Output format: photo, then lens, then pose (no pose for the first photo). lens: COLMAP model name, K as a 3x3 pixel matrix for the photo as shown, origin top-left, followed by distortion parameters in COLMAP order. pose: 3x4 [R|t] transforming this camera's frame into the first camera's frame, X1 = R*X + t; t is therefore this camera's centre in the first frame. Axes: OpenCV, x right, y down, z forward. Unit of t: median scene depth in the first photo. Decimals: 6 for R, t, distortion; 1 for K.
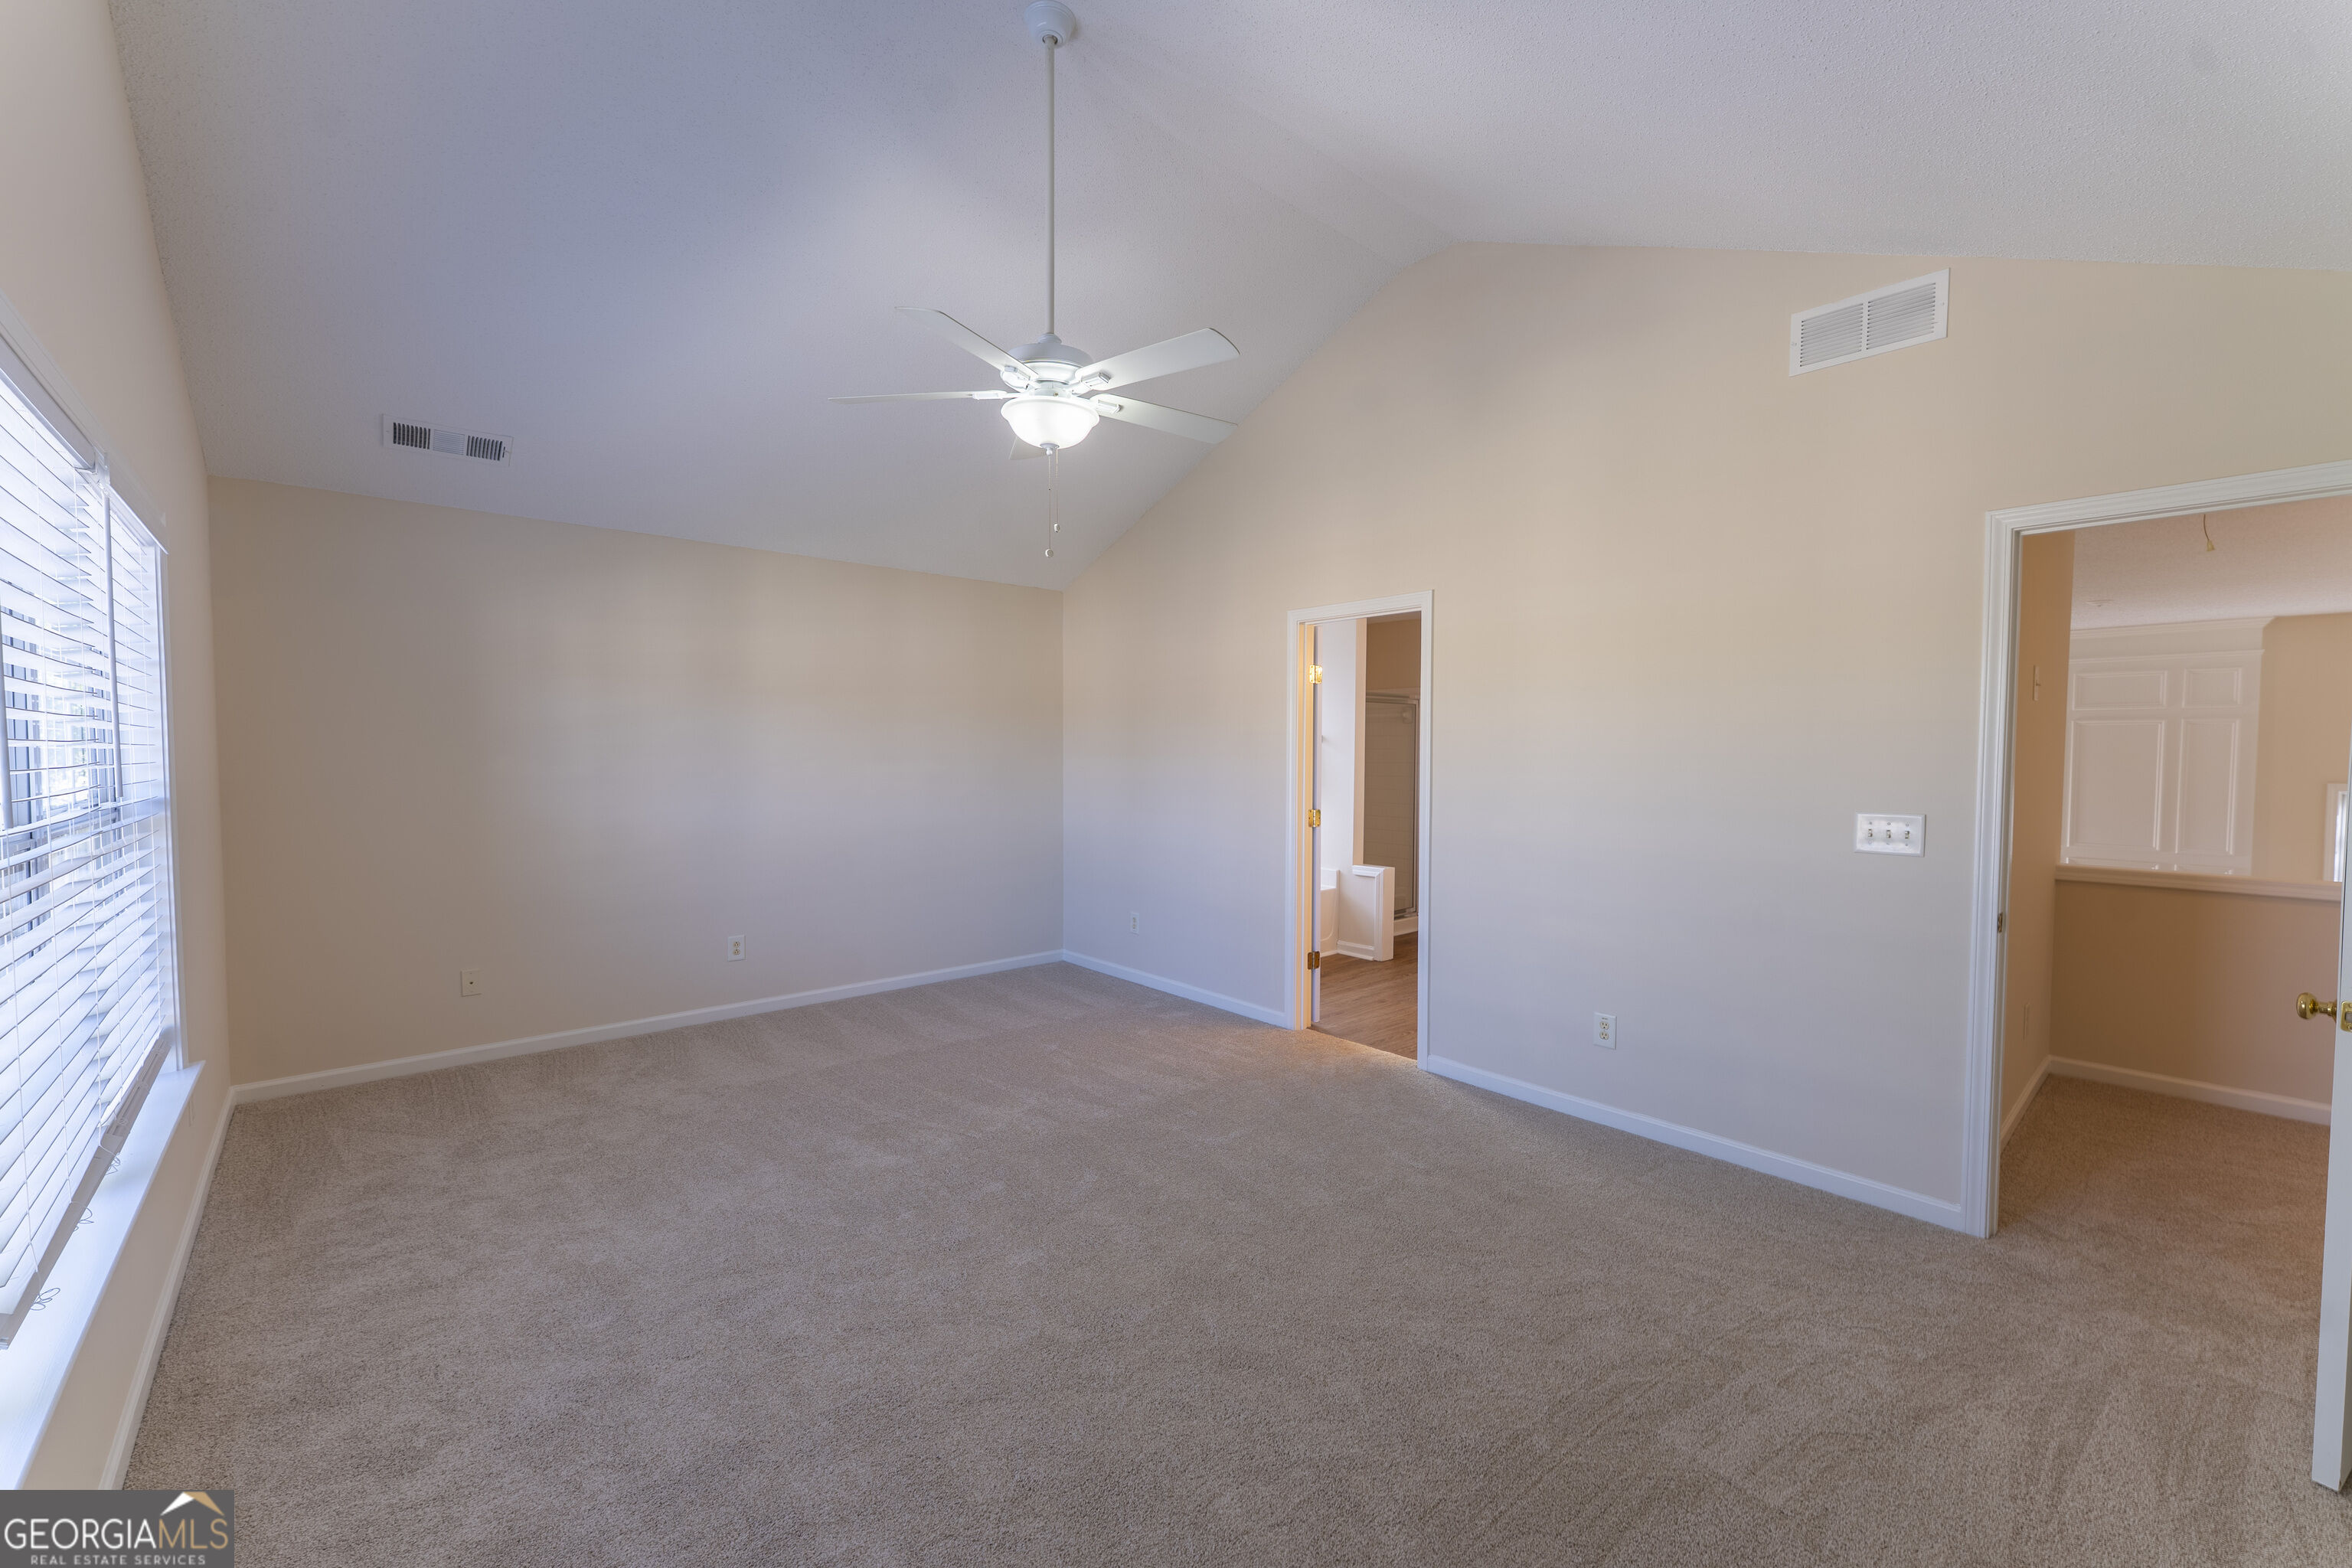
lens RADIAL K [[946.4, 0, 1176.1], [0, 946.4, 787.7], [0, 0, 1]] dist [0.000627, -0.000202]
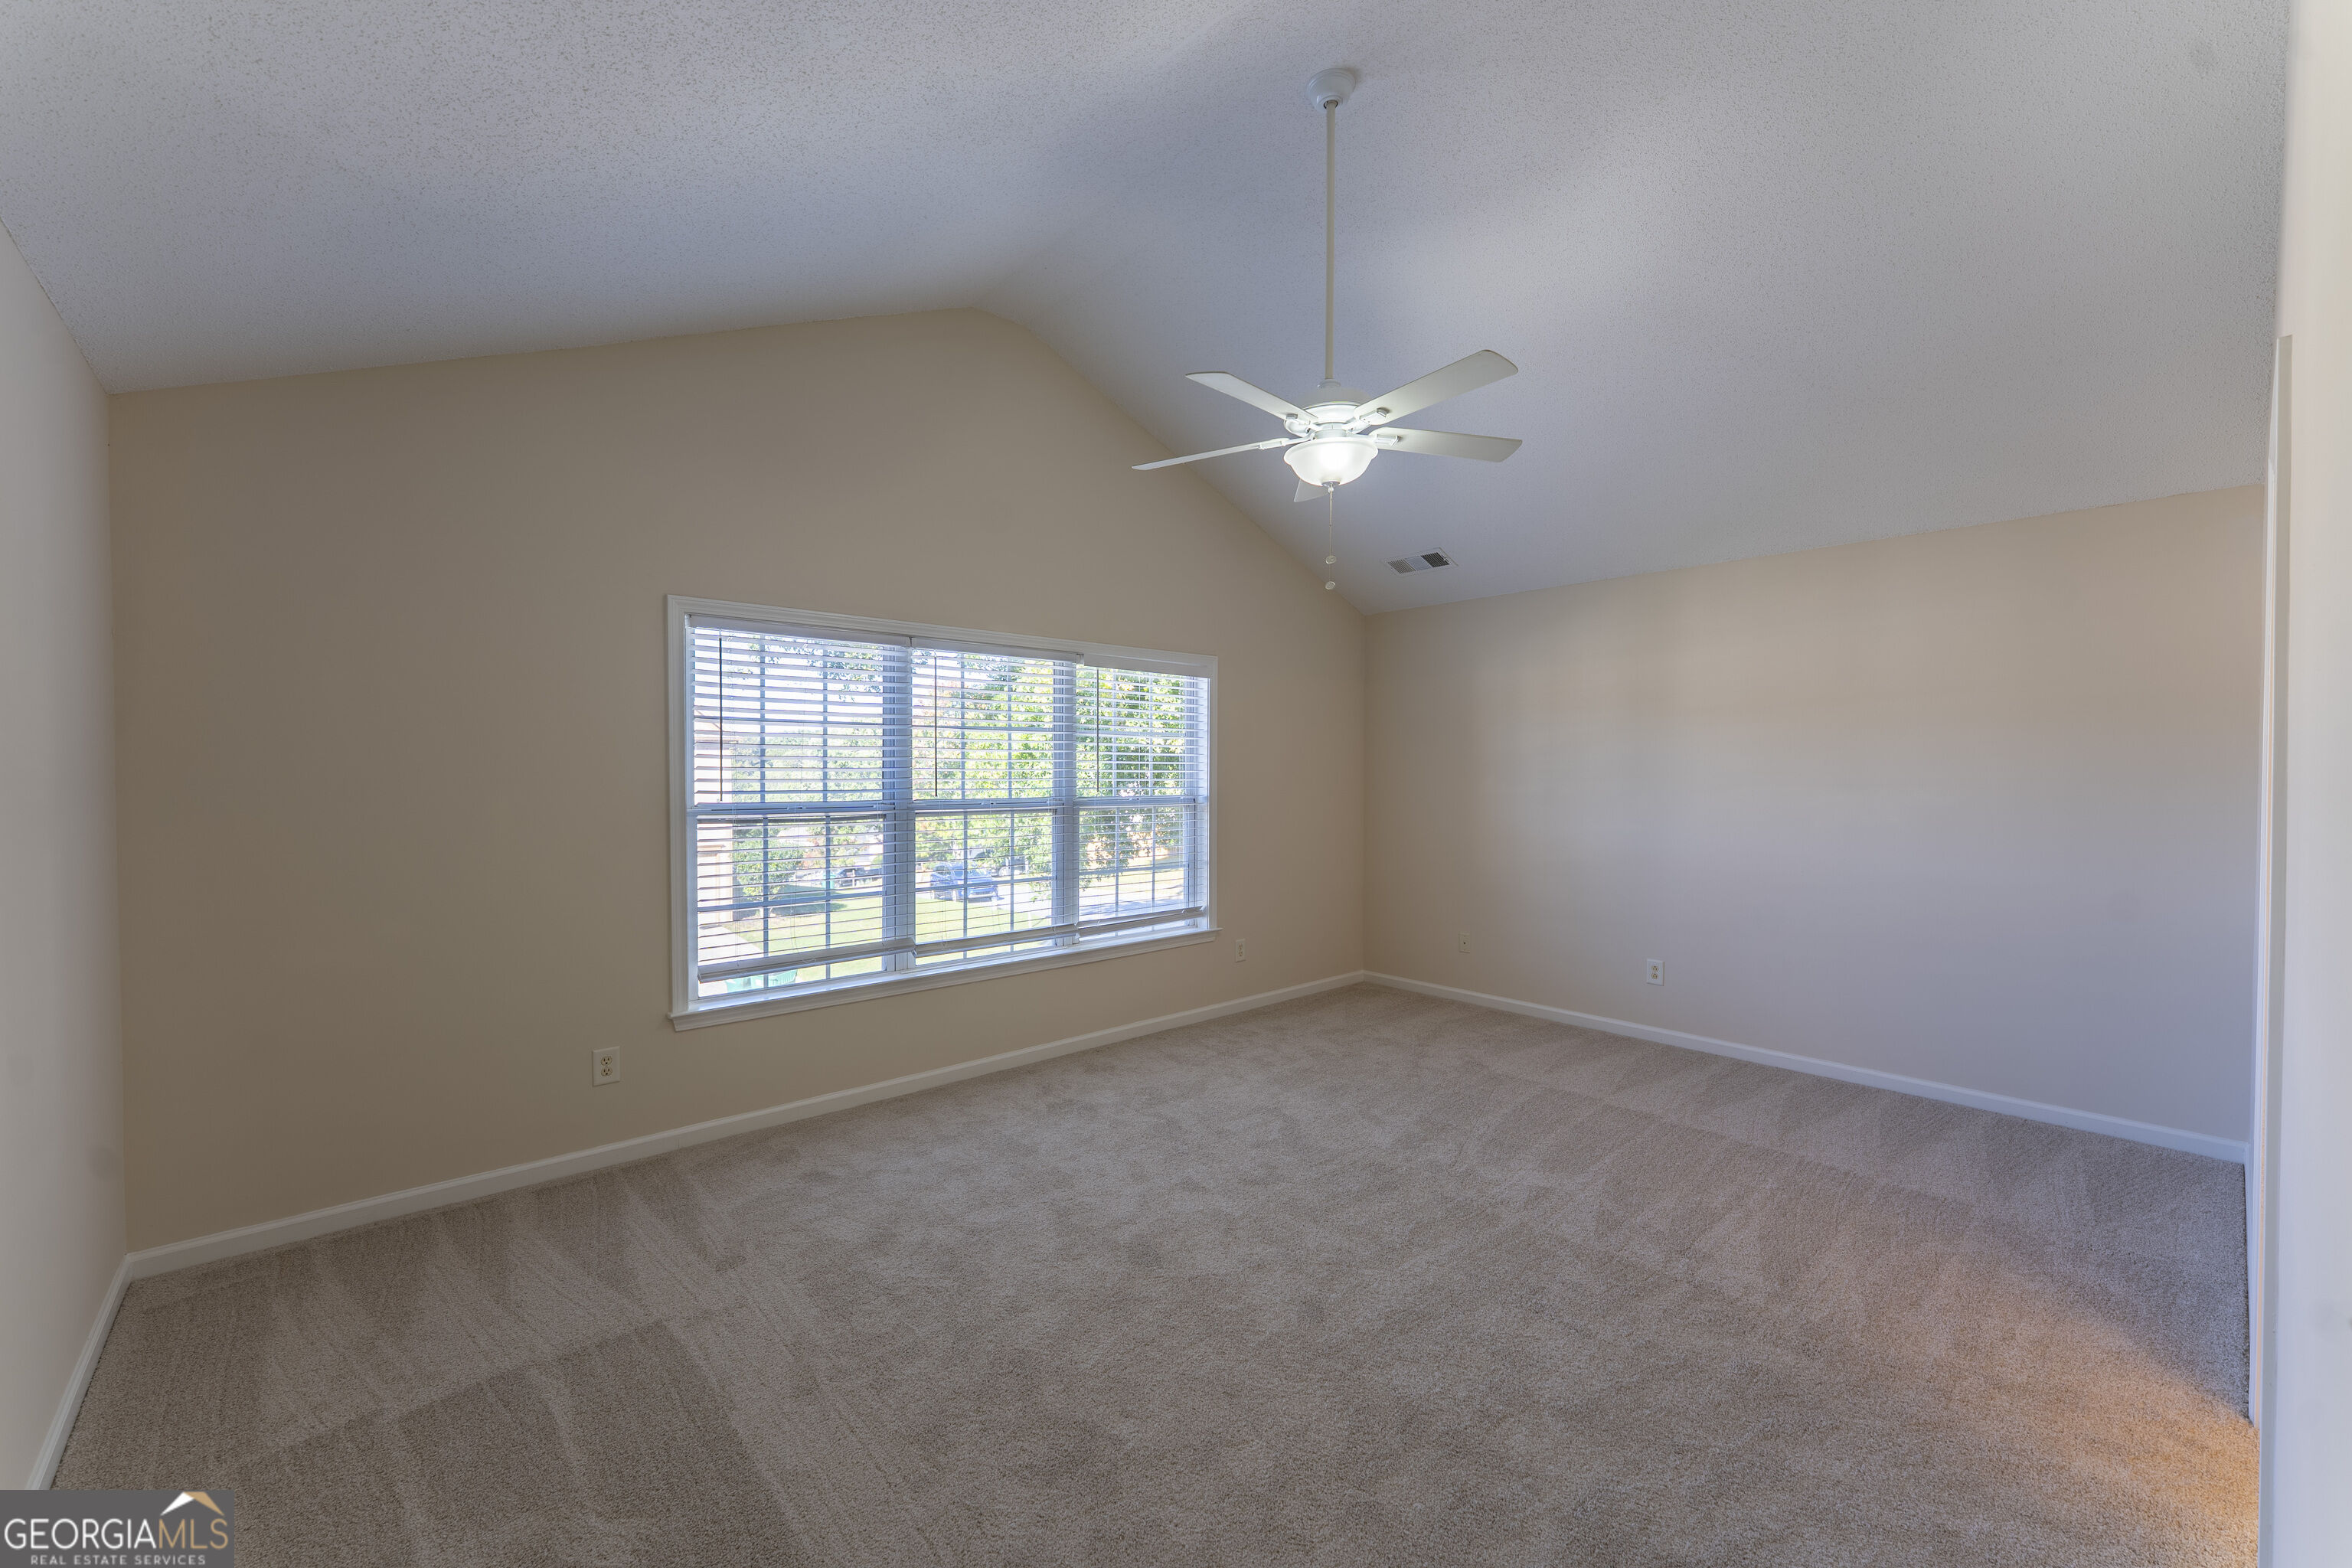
lens RADIAL K [[946.4, 0, 1176.1], [0, 946.4, 787.7], [0, 0, 1]] dist [0.000627, -0.000202]
pose [[0.008986, 0.015213, -0.999844, 0.711078], [-0.043304, 0.998952, 0.014811, -0.024558], [0.999022, 0.043164, 0.009636, 0.639811]]
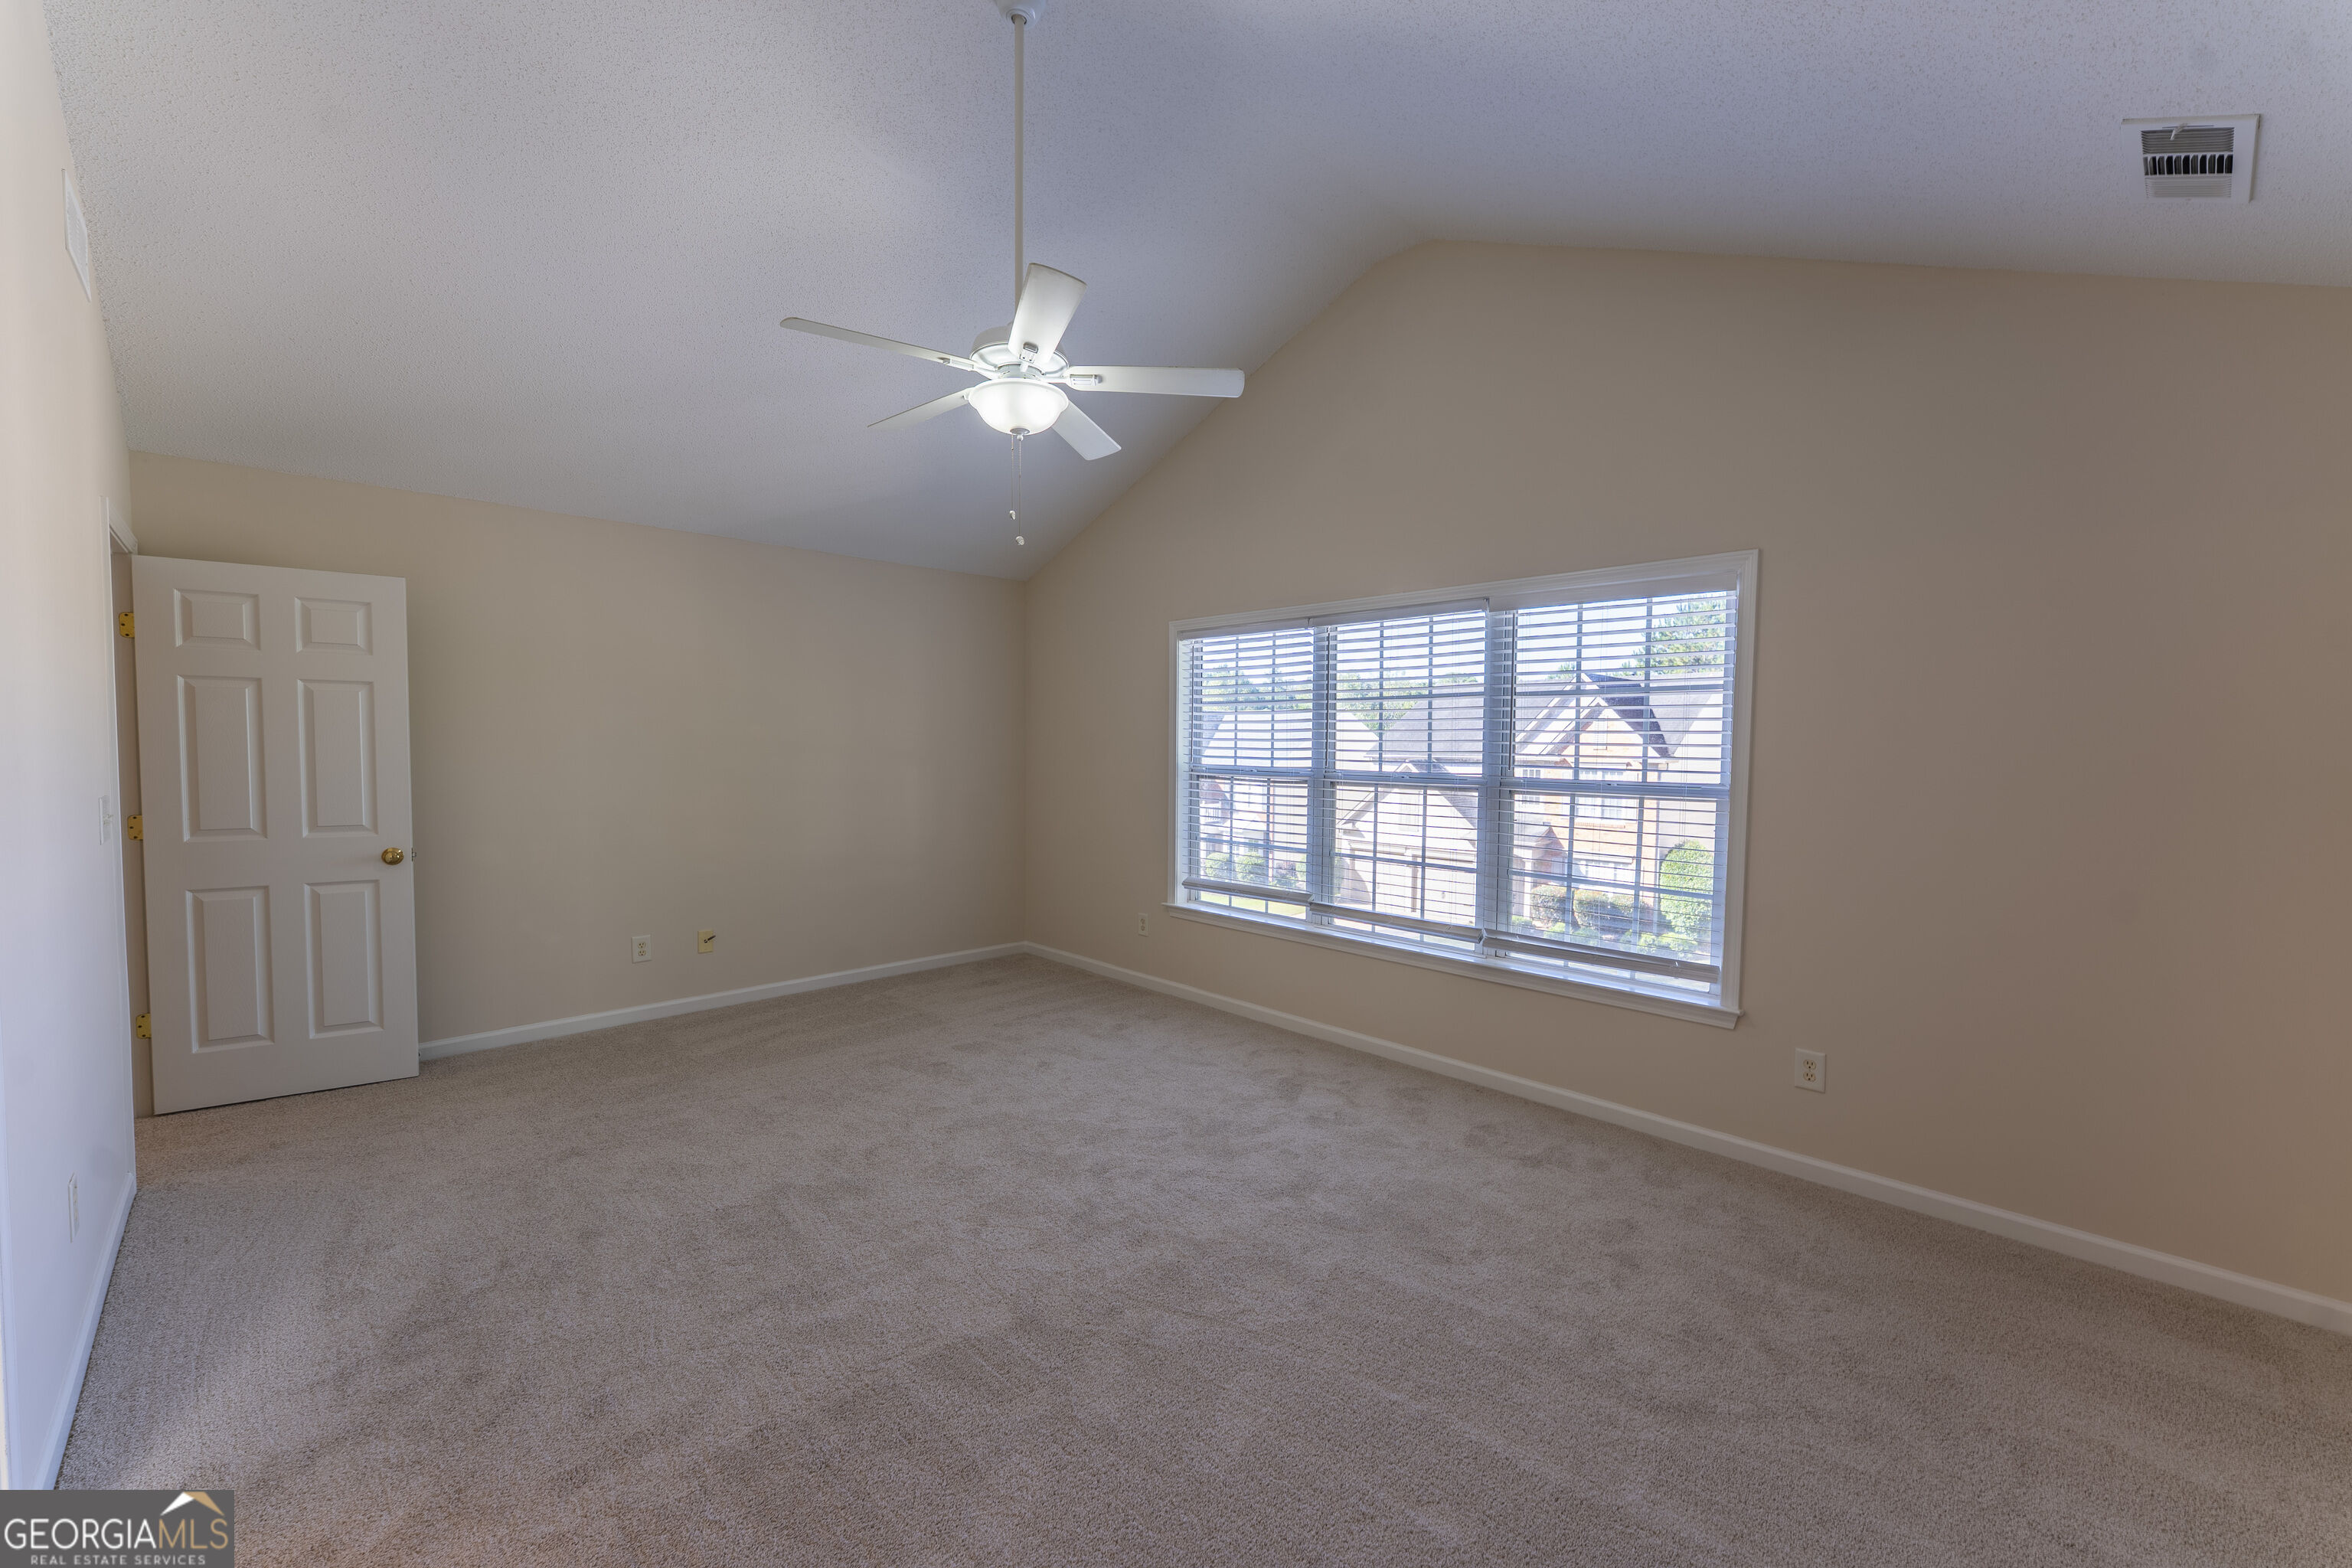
lens RADIAL K [[946.4, 0, 1176.1], [0, 946.4, 787.7], [0, 0, 1]] dist [0.000627, -0.000202]
pose [[-0.999061, -0.013813, -0.041074, -0.209819], [-0.017348, 0.996059, 0.086977, -0.058969], [0.039711, 0.087607, -0.995363, 1.567010]]
